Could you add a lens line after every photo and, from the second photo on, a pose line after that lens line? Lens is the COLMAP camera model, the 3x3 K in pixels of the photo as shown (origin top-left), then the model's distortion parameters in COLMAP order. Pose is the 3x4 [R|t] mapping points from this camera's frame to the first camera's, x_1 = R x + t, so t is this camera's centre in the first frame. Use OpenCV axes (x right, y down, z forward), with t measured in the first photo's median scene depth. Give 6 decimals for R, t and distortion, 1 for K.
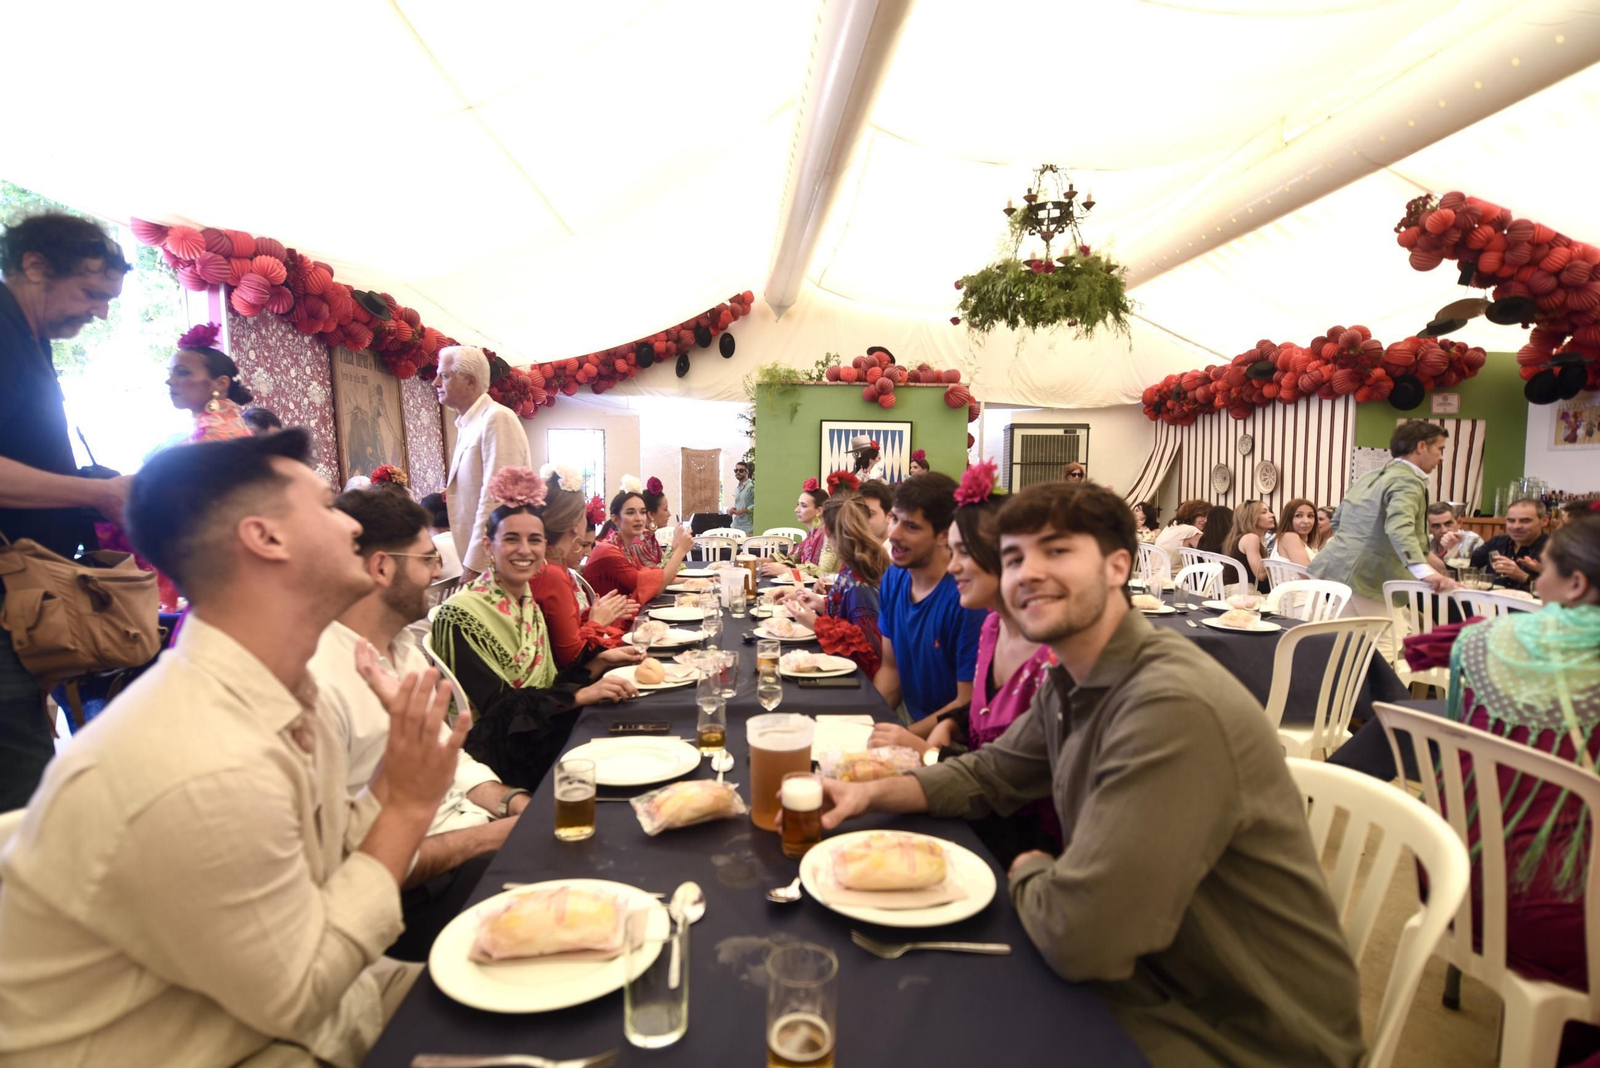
lens RADIAL K [[774.0, 0, 797.2], [0, 774.0, 537.3], [0, 0, 1]] dist [-0.005327, -0.001780]
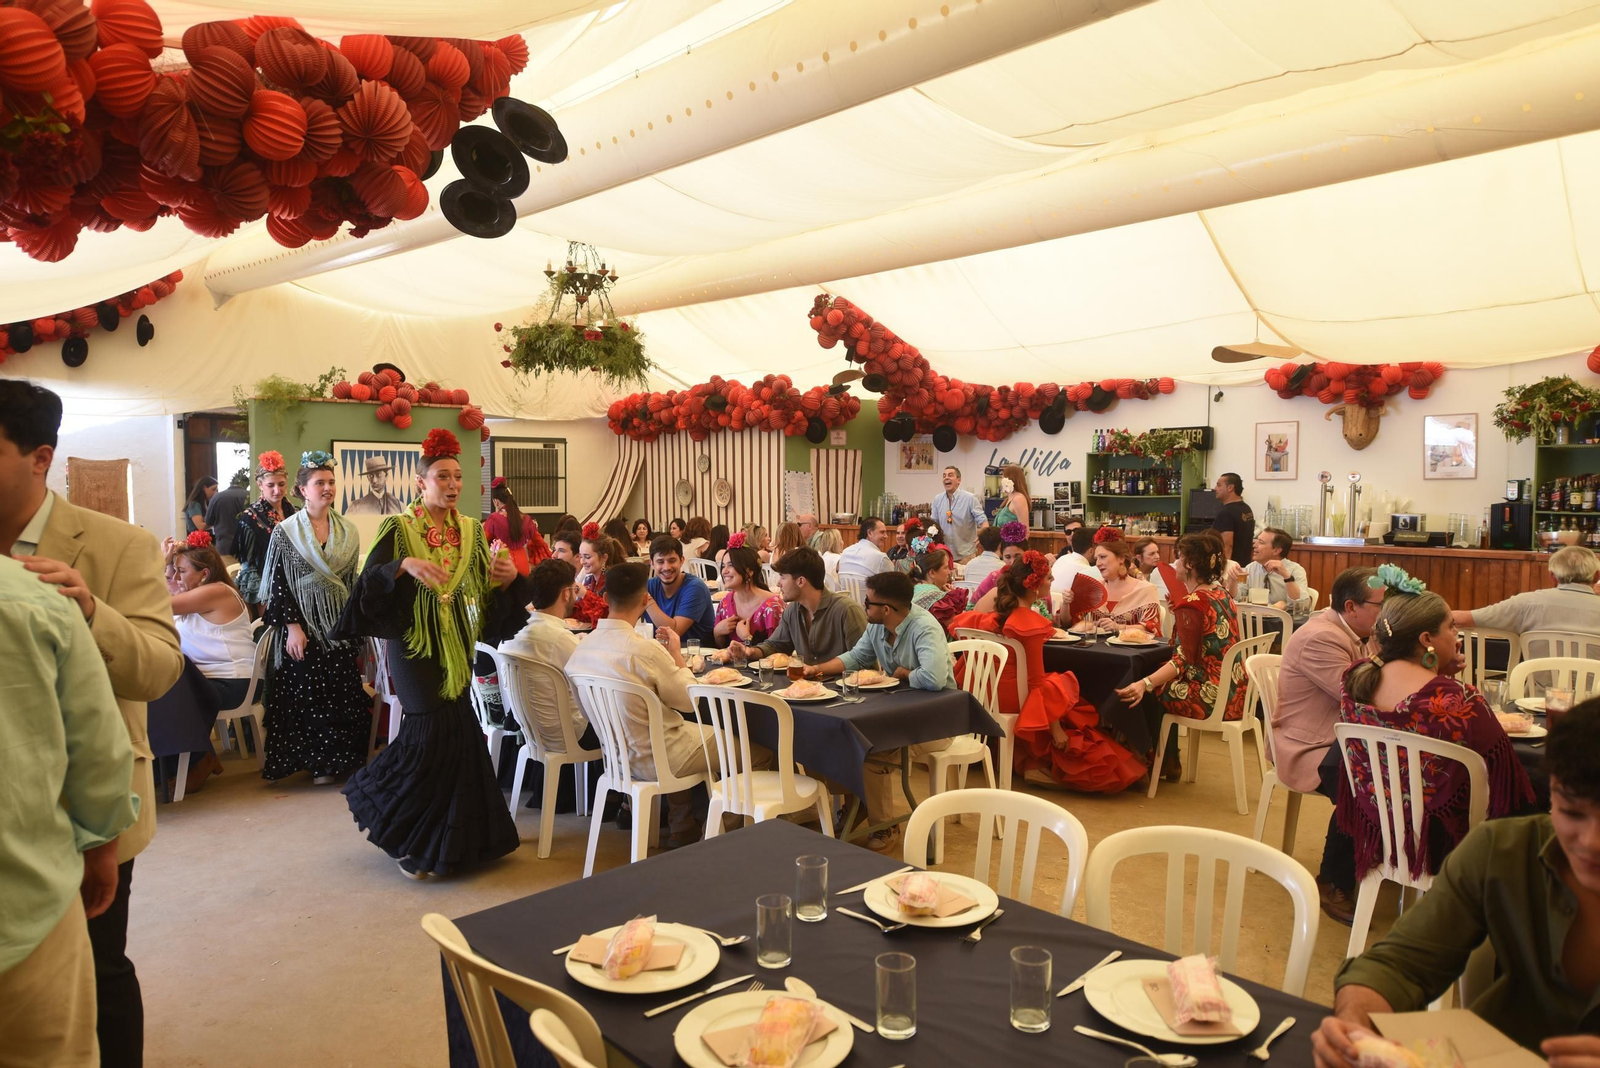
lens RADIAL K [[1060.7, 0, 800.1], [0, 1060.7, 533.1], [0, 0, 1]] dist [-0.000298, -0.002214]
pose [[0.775648, -0.036209, 0.630126, -0.341778], [0.043097, 0.999061, 0.004359, -0.020733], [-0.629692, 0.023776, 0.776481, -0.346219]]
